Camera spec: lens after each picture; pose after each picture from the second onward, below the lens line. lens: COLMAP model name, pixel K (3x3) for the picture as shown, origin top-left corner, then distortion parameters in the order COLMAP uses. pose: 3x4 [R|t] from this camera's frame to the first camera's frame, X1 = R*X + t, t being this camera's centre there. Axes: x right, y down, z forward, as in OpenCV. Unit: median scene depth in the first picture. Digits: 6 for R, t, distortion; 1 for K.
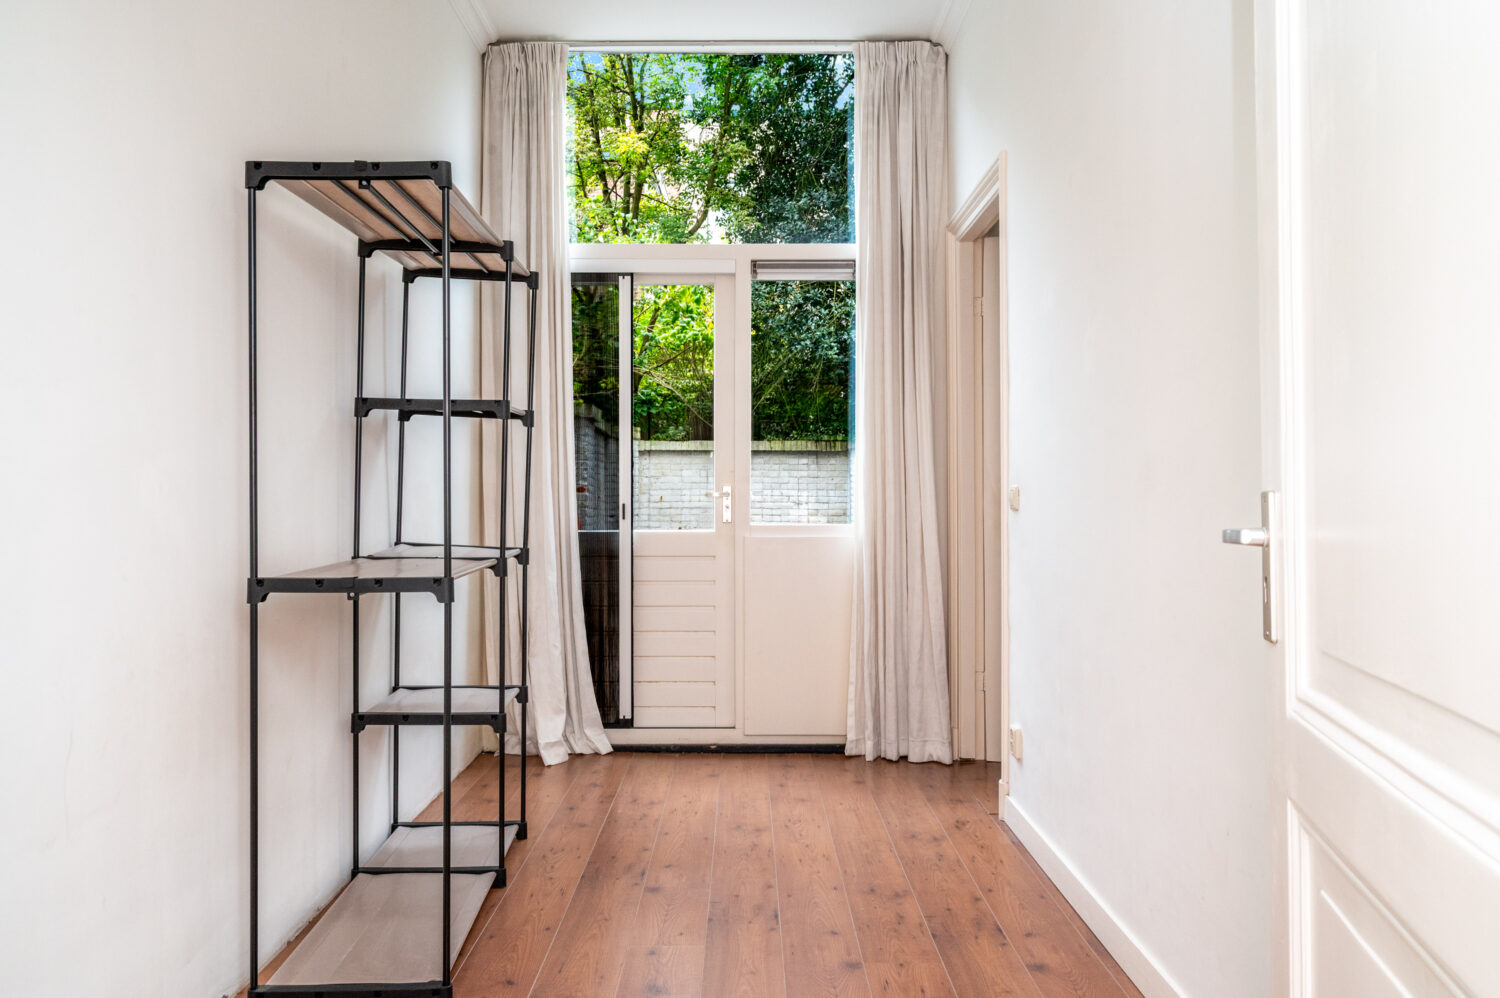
lens RADIAL K [[1138.7, 0, 749.8], [0, 1138.7, 497.2], [0, 0, 1]] dist [-0.004470, 0.004509]
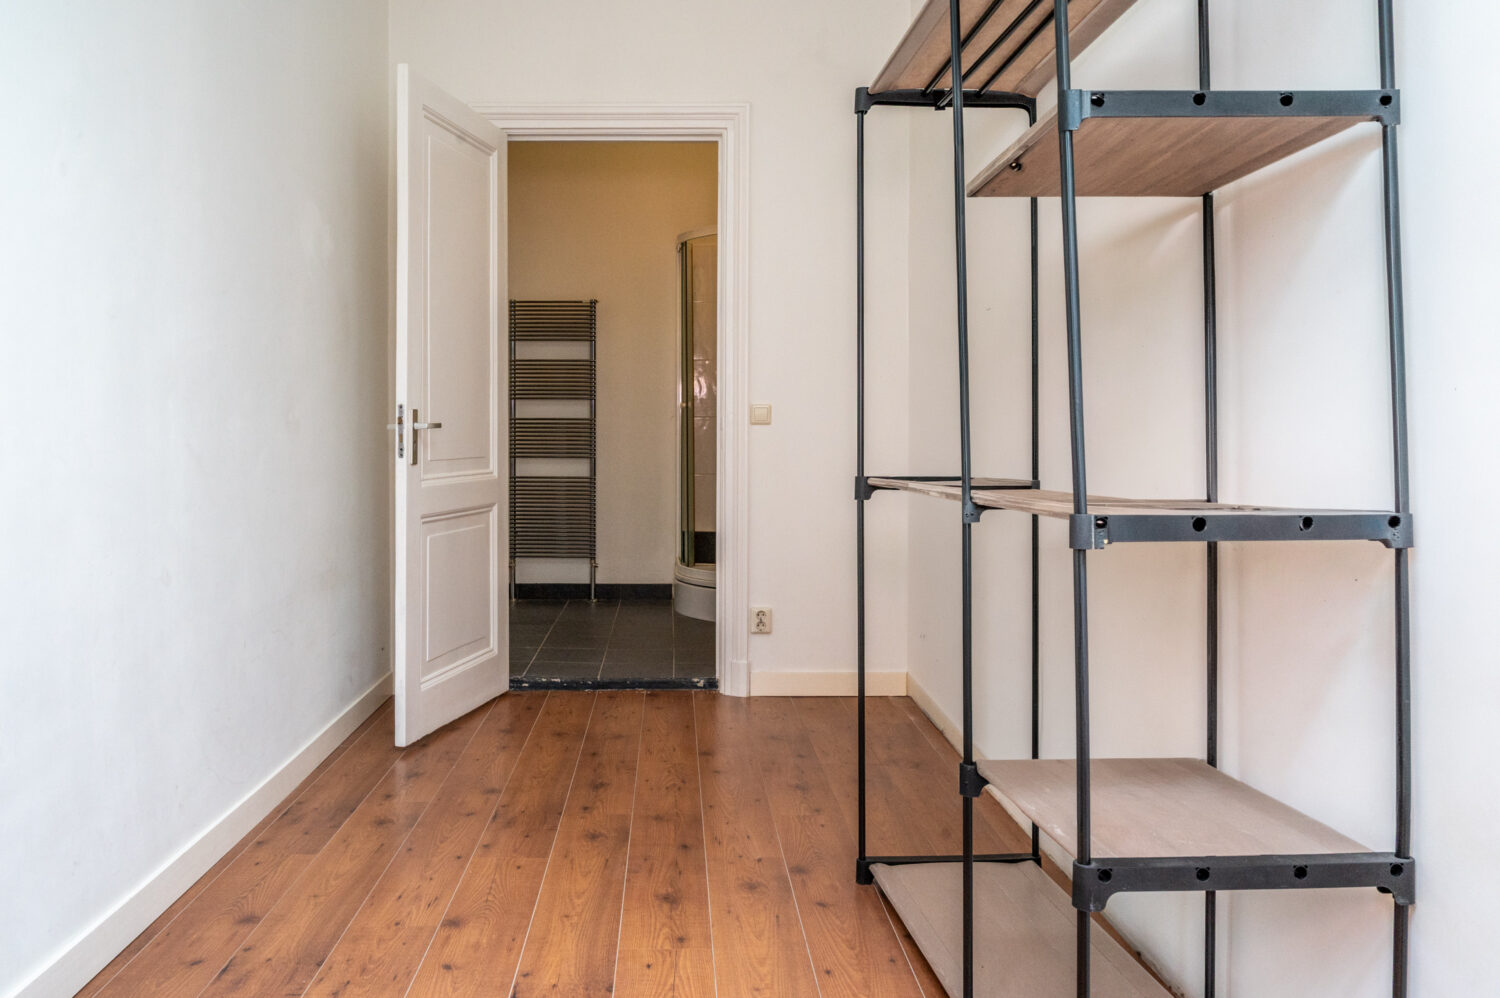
lens RADIAL K [[1138.7, 0, 743.4], [0, 1138.7, 498.7], [0, 0, 1]] dist [-0.004470, 0.004509]
pose [[-0.998136, 0.002909, -0.060965, -0.080666], [-0.000064, 0.998813, 0.048702, 0.033034], [0.061034, 0.048615, -0.996951, 1.810504]]
